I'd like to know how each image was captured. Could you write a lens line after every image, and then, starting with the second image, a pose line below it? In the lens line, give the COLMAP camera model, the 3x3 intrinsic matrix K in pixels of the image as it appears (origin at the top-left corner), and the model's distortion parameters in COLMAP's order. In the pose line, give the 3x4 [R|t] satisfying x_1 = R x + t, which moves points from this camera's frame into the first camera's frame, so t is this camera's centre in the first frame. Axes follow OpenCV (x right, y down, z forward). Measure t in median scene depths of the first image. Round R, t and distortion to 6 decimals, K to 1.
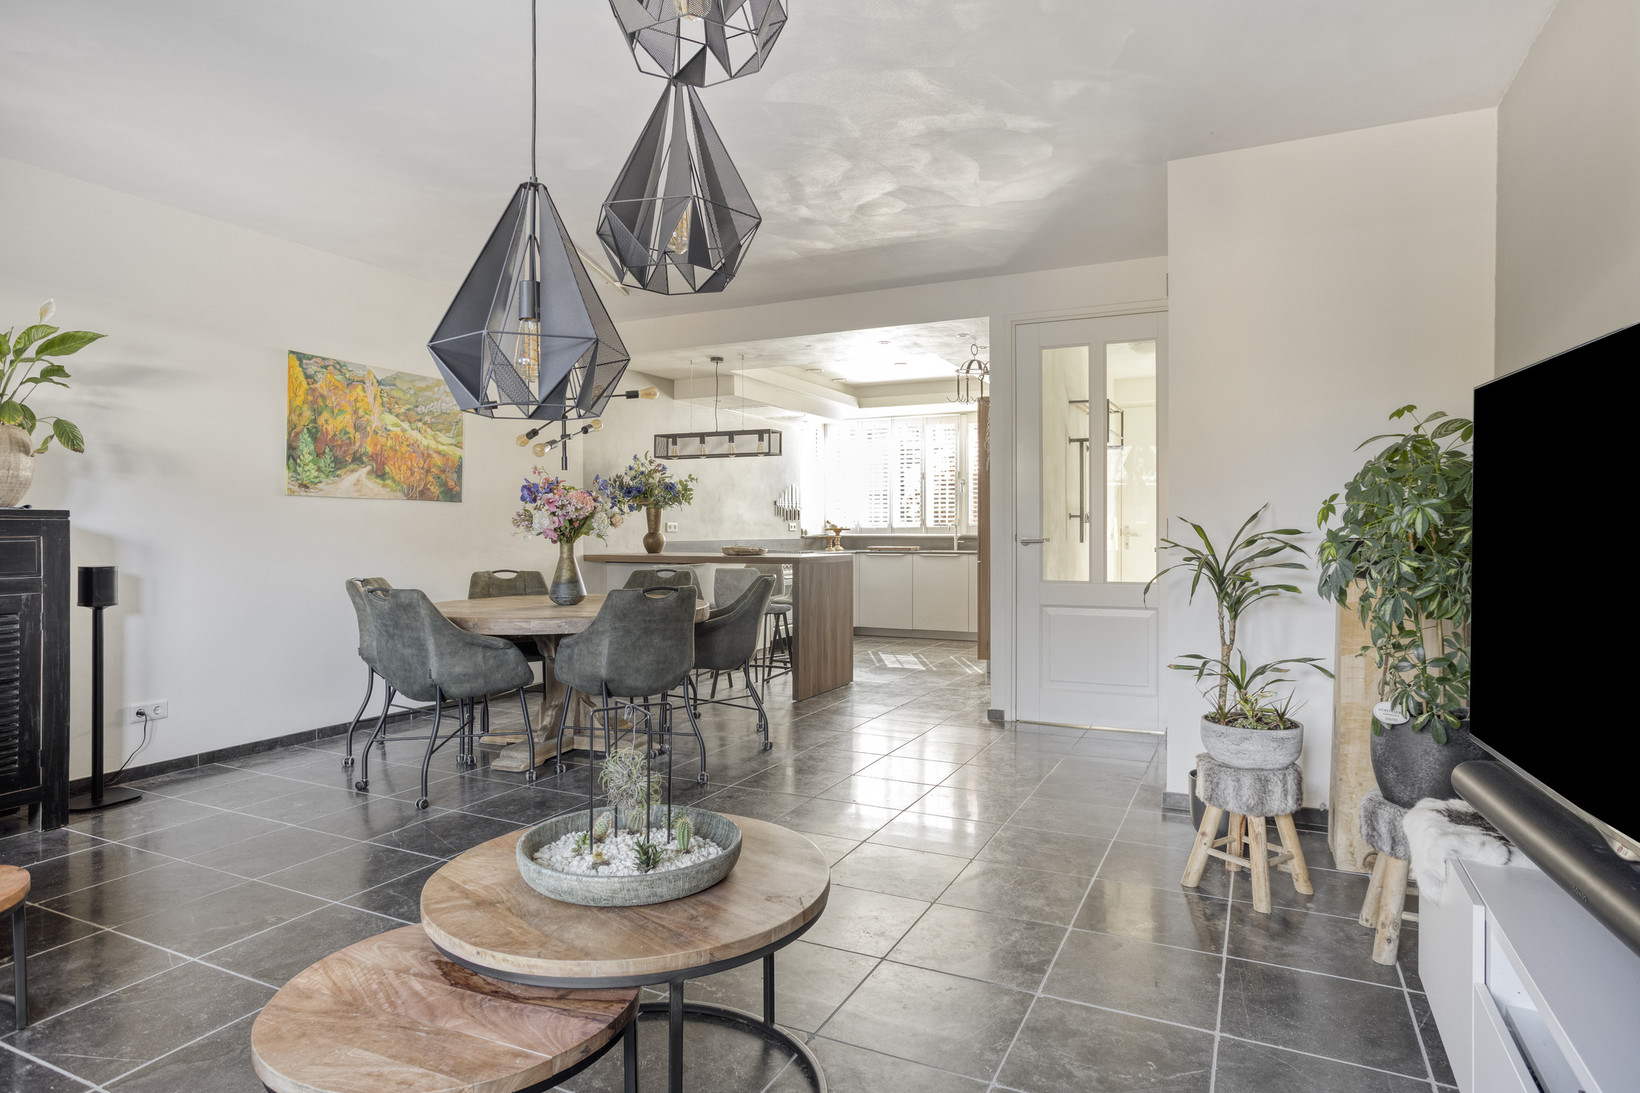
lens RADIAL K [[932.8, 0, 820.2], [0, 932.8, 528.0], [0, 0, 1]] dist [-0.000989, -0.000155]
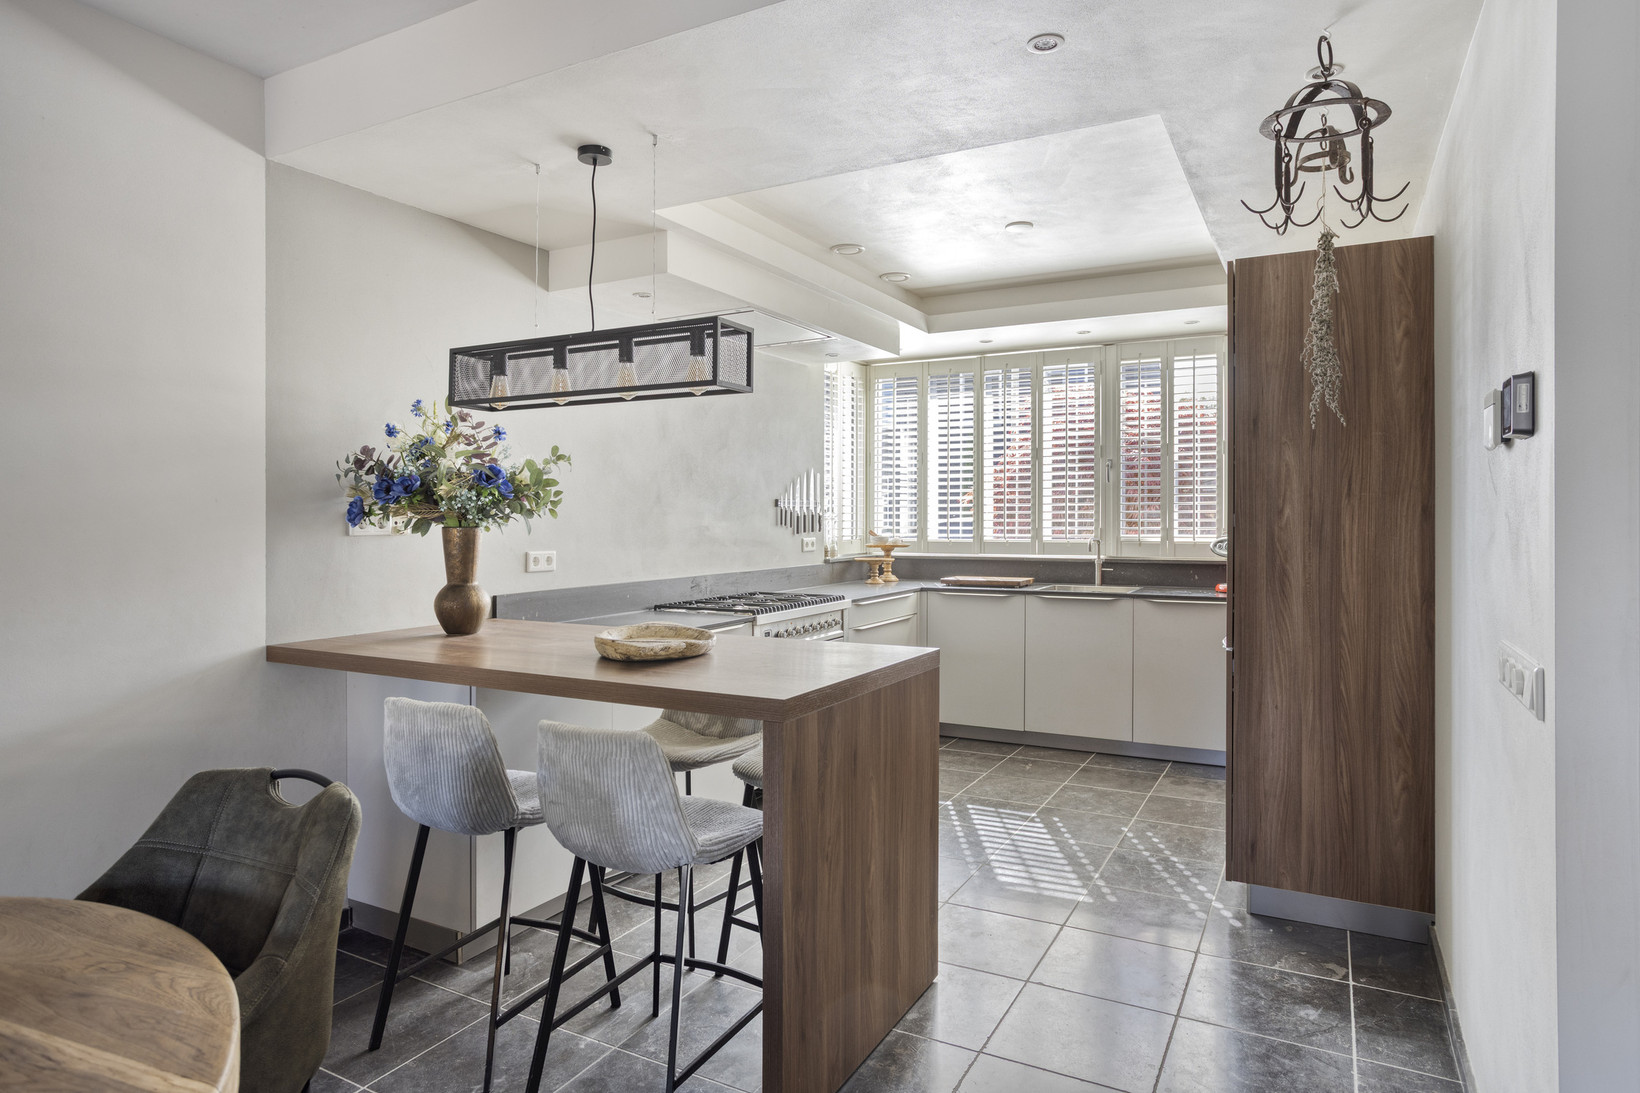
lens RADIAL K [[954.6, 0, 828.7], [0, 954.6, 532.2], [0, 0, 1]] dist [-0.030871, 0.001190]
pose [[0.999430, -0.000290, -0.033757, 0.003458], [0.000927, 0.999822, 0.018859, -0.036308], [0.033746, -0.018880, 0.999252, 0.785025]]
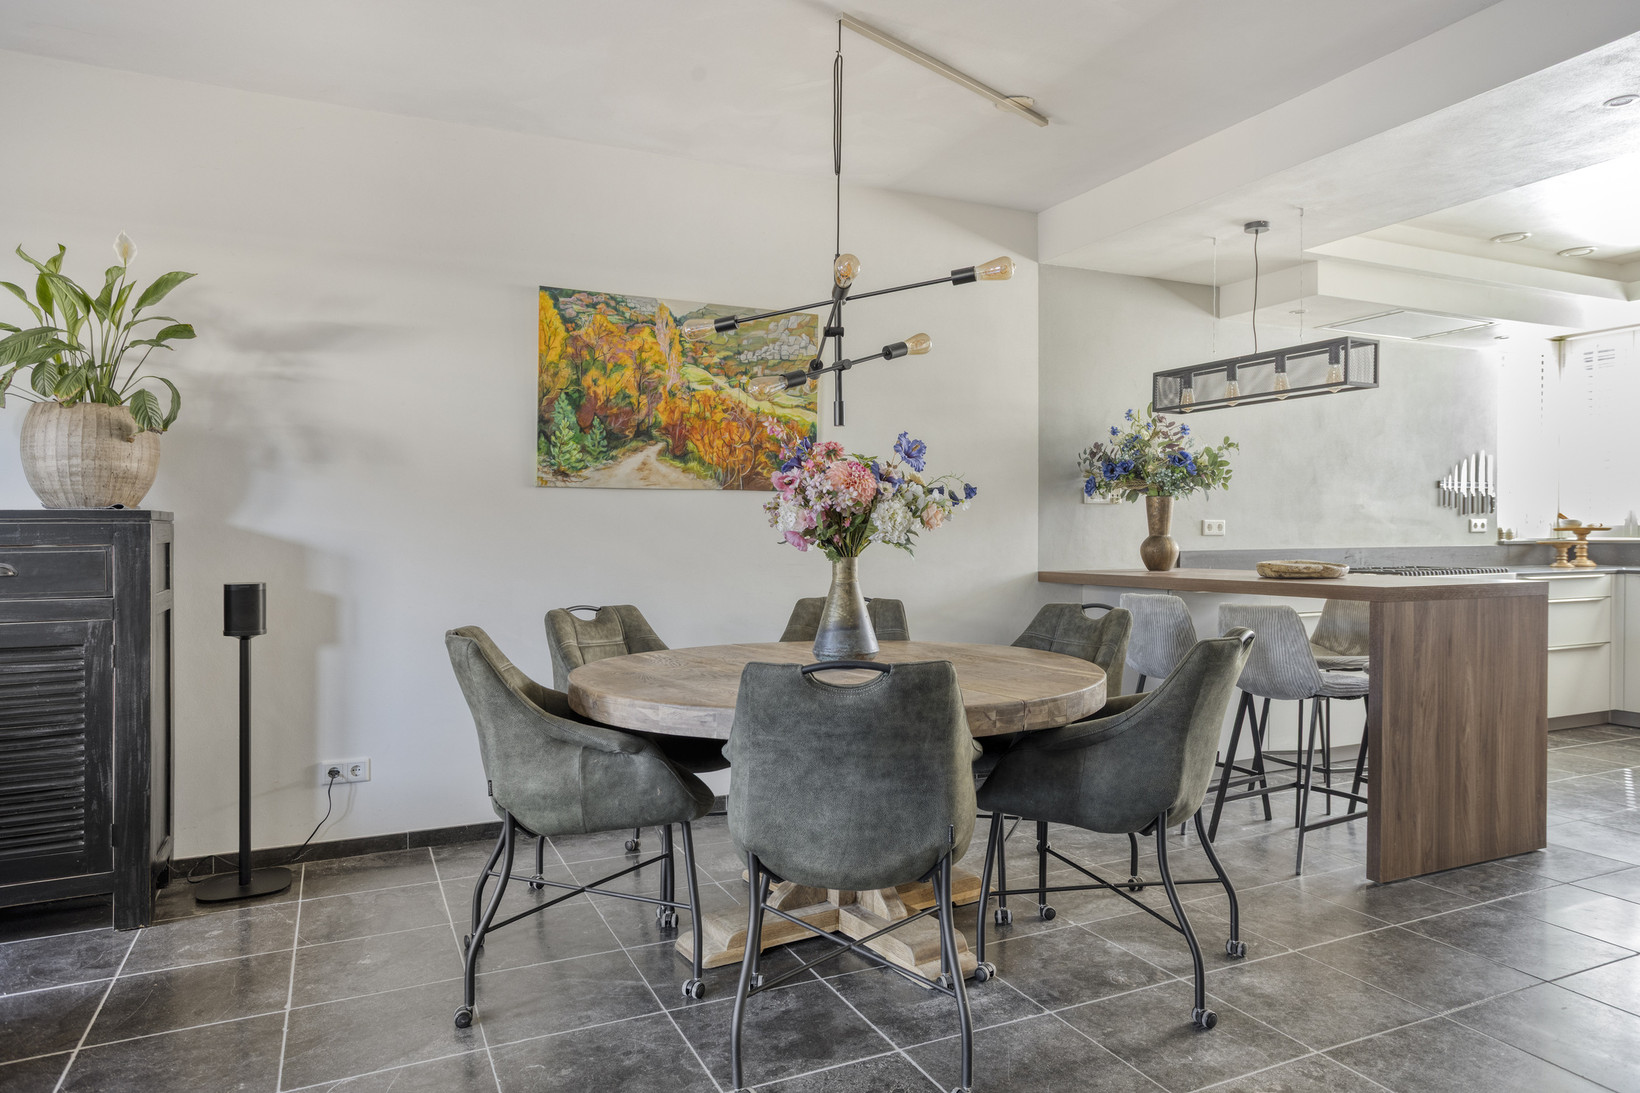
lens RADIAL K [[1059.5, 0, 820.0], [0, 1059.5, 546.5], [0, 0, 1]] dist [-0.045260, 0.055023]
pose [[0.784958, 0.004371, -0.619534, 0.098687], [0.005574, 0.999885, 0.014117, 0.000782], [0.619524, -0.014534, 0.784843, 0.447852]]
